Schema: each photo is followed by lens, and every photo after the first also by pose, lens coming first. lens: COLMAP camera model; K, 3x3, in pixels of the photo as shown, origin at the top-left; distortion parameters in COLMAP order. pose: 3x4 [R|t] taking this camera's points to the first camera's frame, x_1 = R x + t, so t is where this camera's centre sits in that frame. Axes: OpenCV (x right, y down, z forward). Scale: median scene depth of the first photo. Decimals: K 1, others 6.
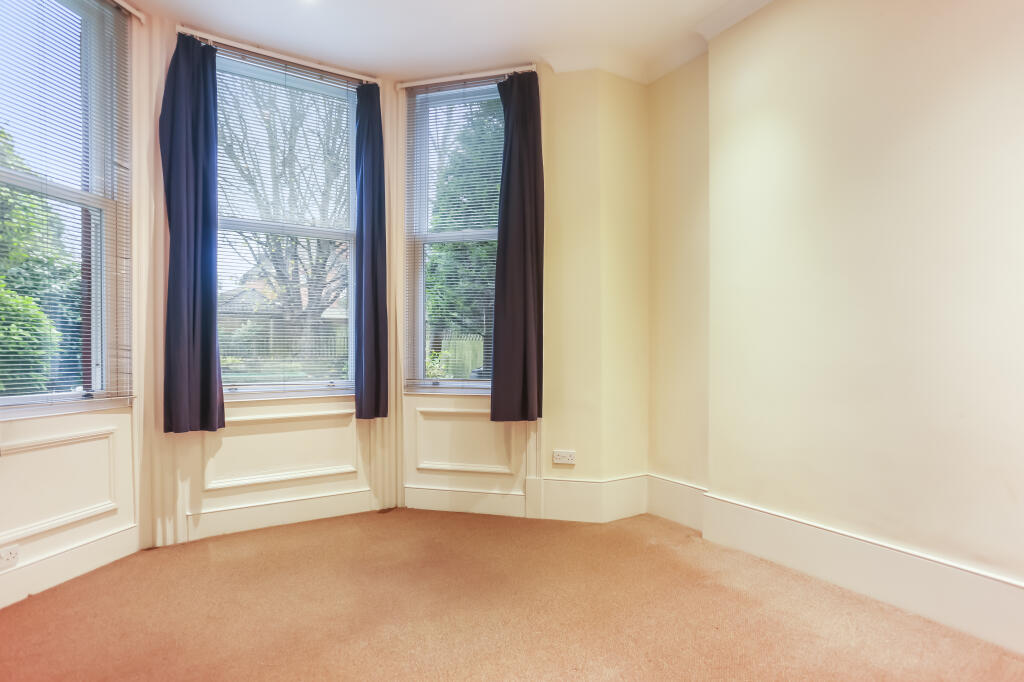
lens RADIAL K [[494.3, 0, 509.8], [0, 494.3, 356.3], [0, 0, 1]] dist [-0.000587, -0.000147]
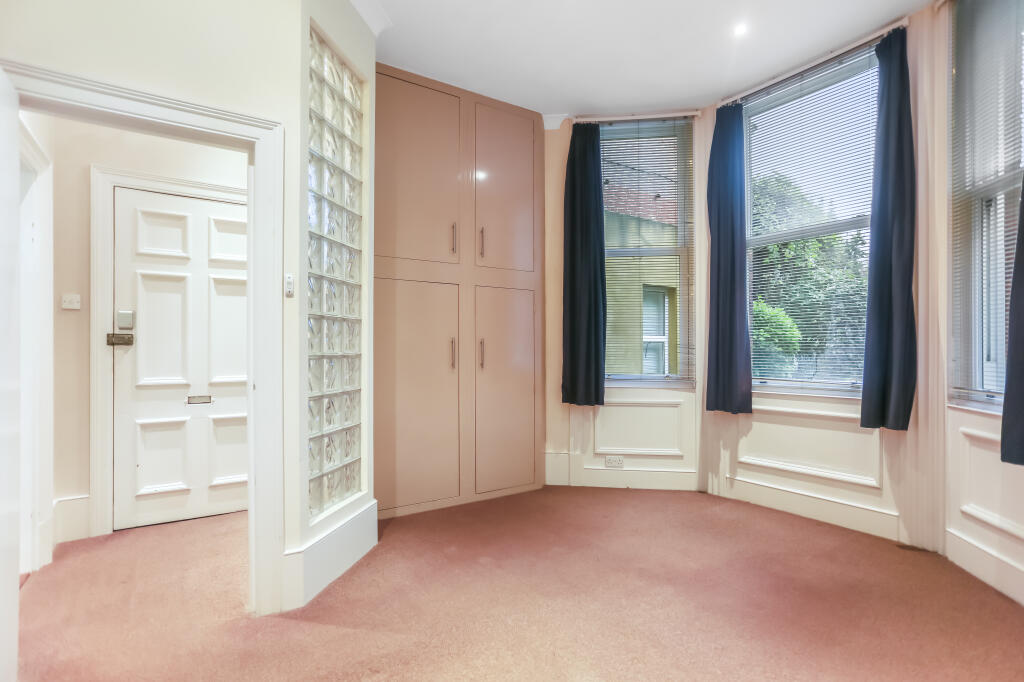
lens RADIAL K [[516.0, 0, 508.2], [0, 516.0, 346.3], [0, 0, 1]] dist [-0.050652, 0.028841]
pose [[0.052512, -0.004724, -0.998609, 0.623652], [-0.008179, 0.999953, -0.005160, -0.006038], [0.998587, 0.008438, 0.052471, 0.352176]]
